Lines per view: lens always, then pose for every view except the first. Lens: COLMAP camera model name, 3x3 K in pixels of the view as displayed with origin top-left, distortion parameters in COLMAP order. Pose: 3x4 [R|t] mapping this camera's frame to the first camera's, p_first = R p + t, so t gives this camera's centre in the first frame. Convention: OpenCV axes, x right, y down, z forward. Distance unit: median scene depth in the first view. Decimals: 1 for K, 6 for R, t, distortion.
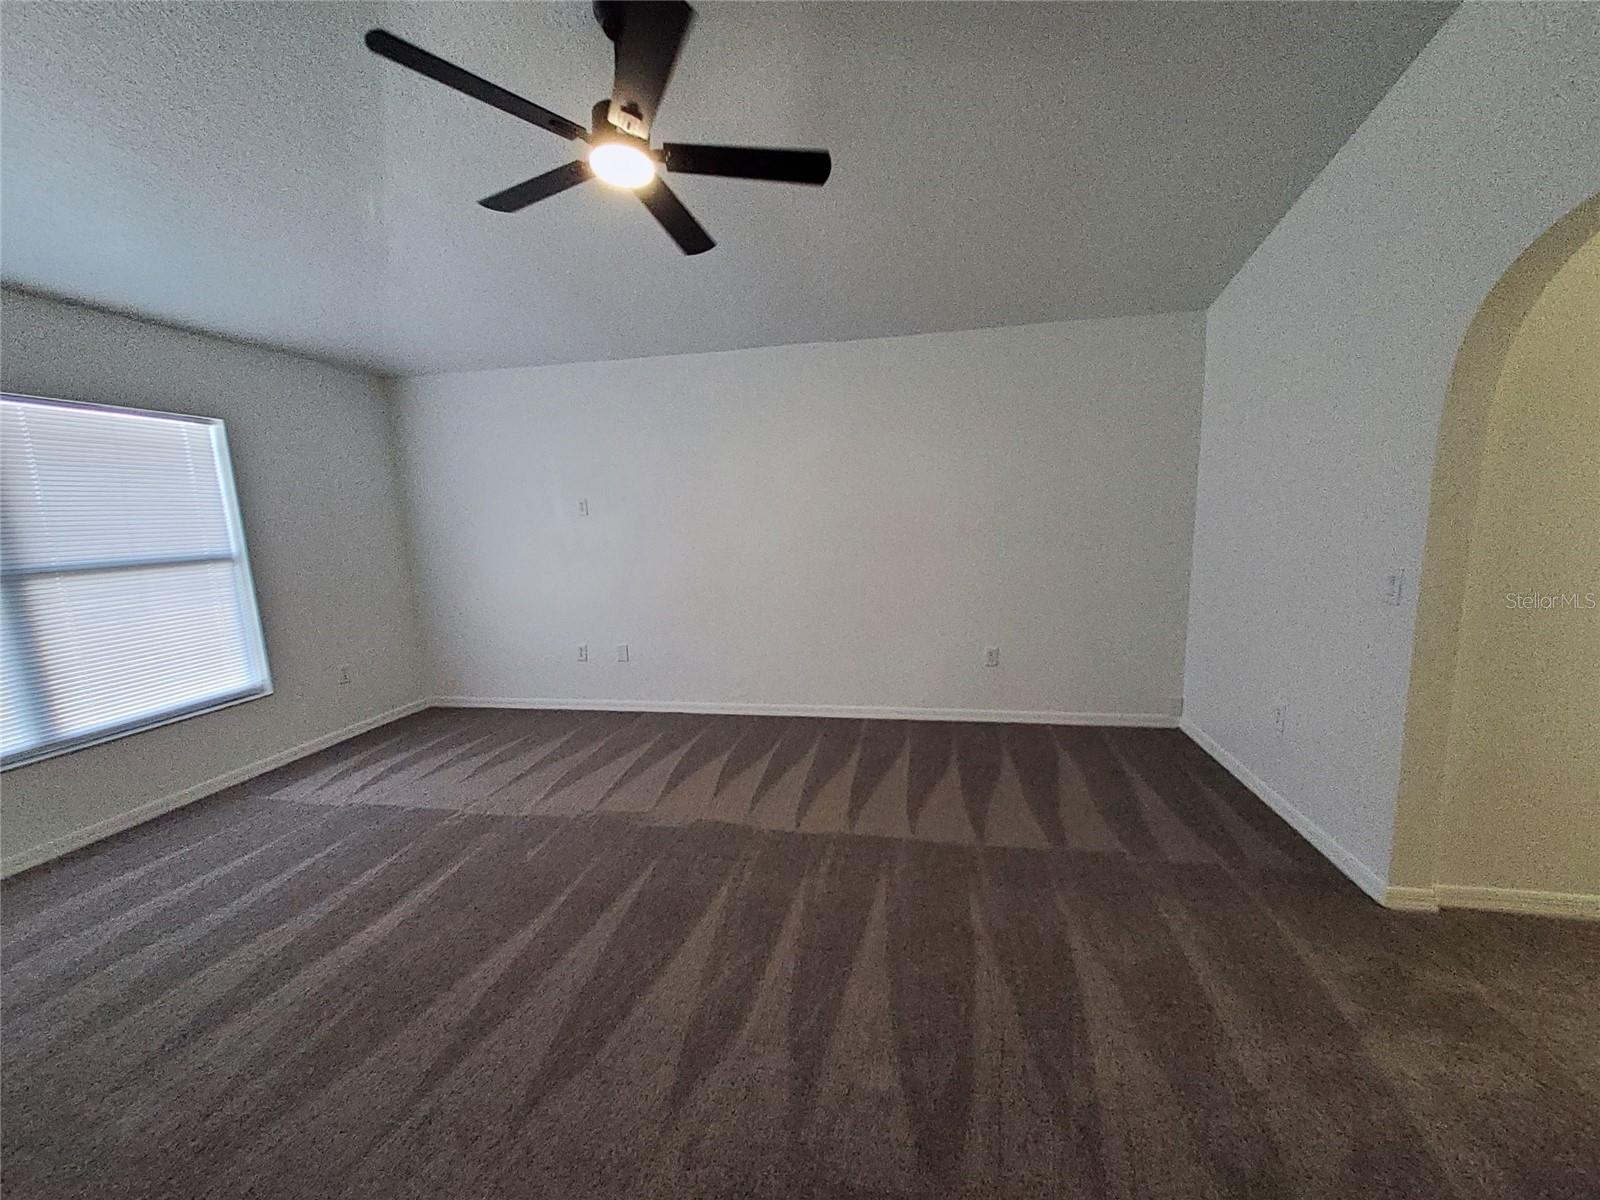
lens RADIAL K [[626.4, 0, 802.3], [0, 626.4, 600.4], [0, 0, 1]] dist [0.004933, -0.002077]
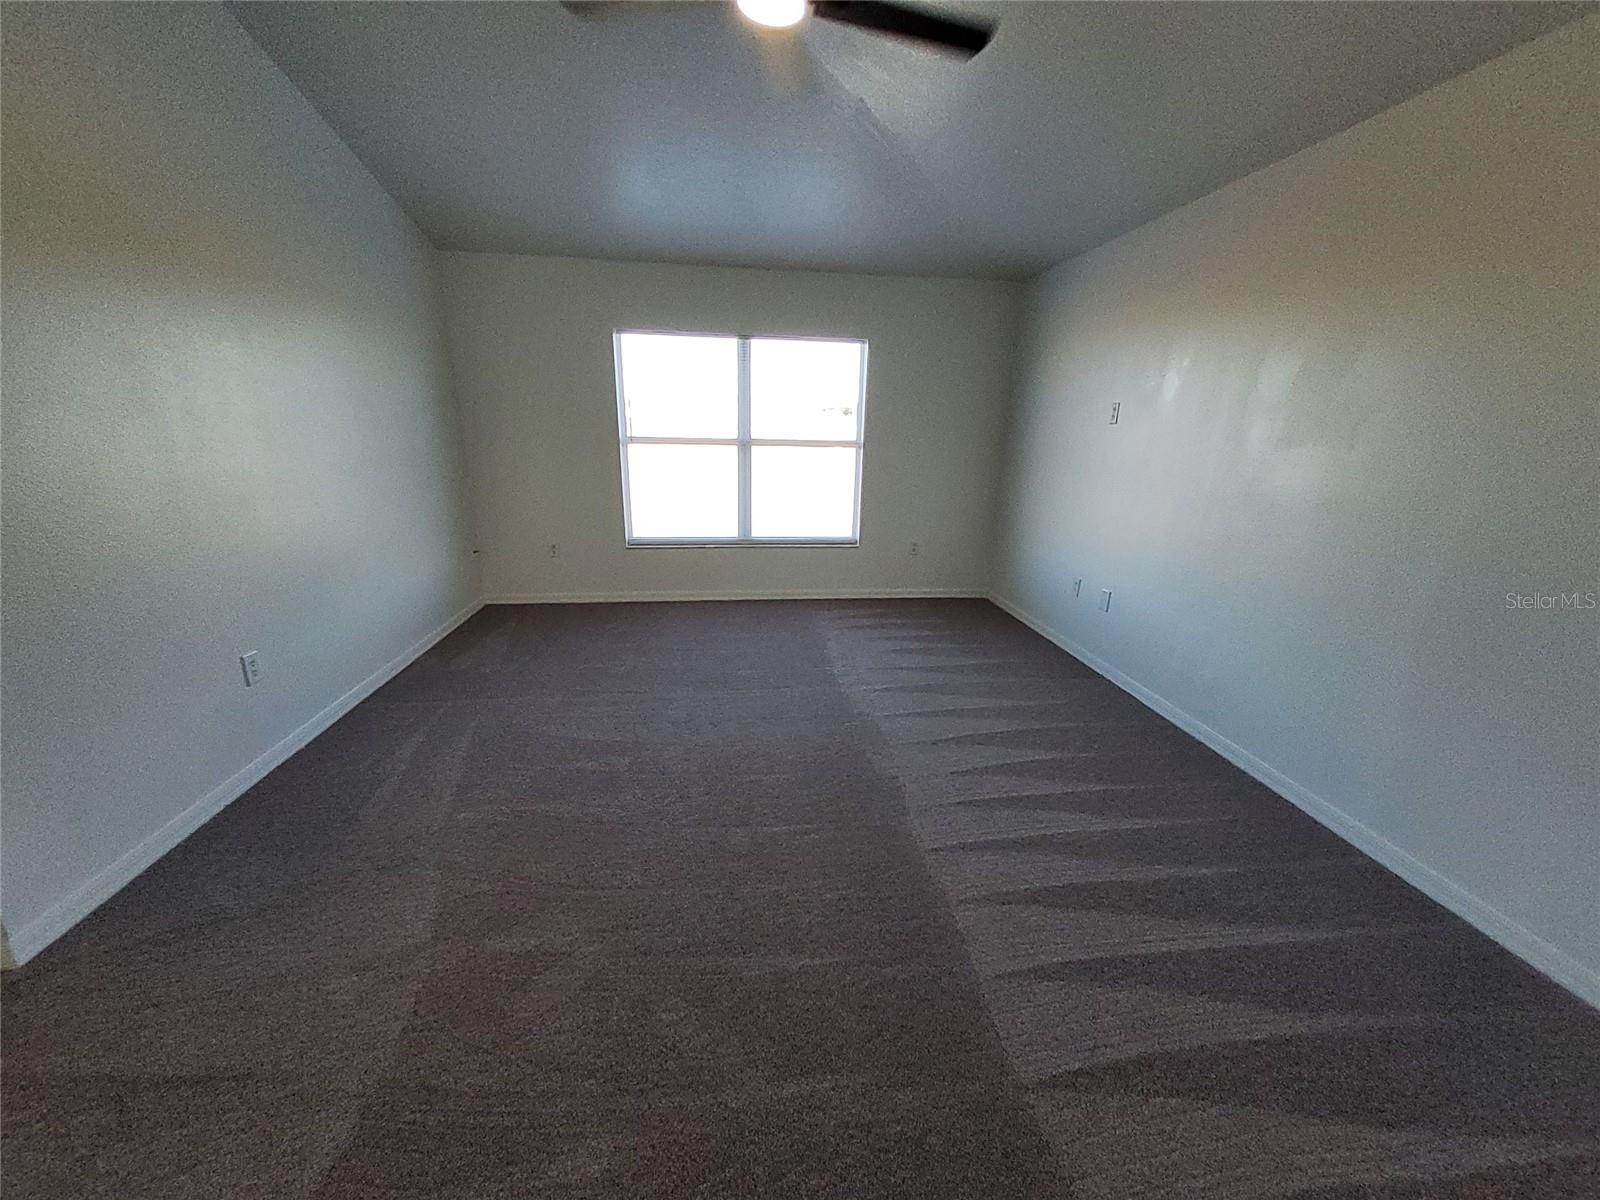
lens RADIAL K [[626.4, 0, 802.0], [0, 626.4, 601.8], [0, 0, 1]] dist [0.004933, -0.002077]
pose [[0.291700, 0.297097, -0.909200, 0.443765], [-0.158201, 0.952433, 0.260468, -0.082612], [0.943336, 0.067858, 0.324826, 0.469950]]
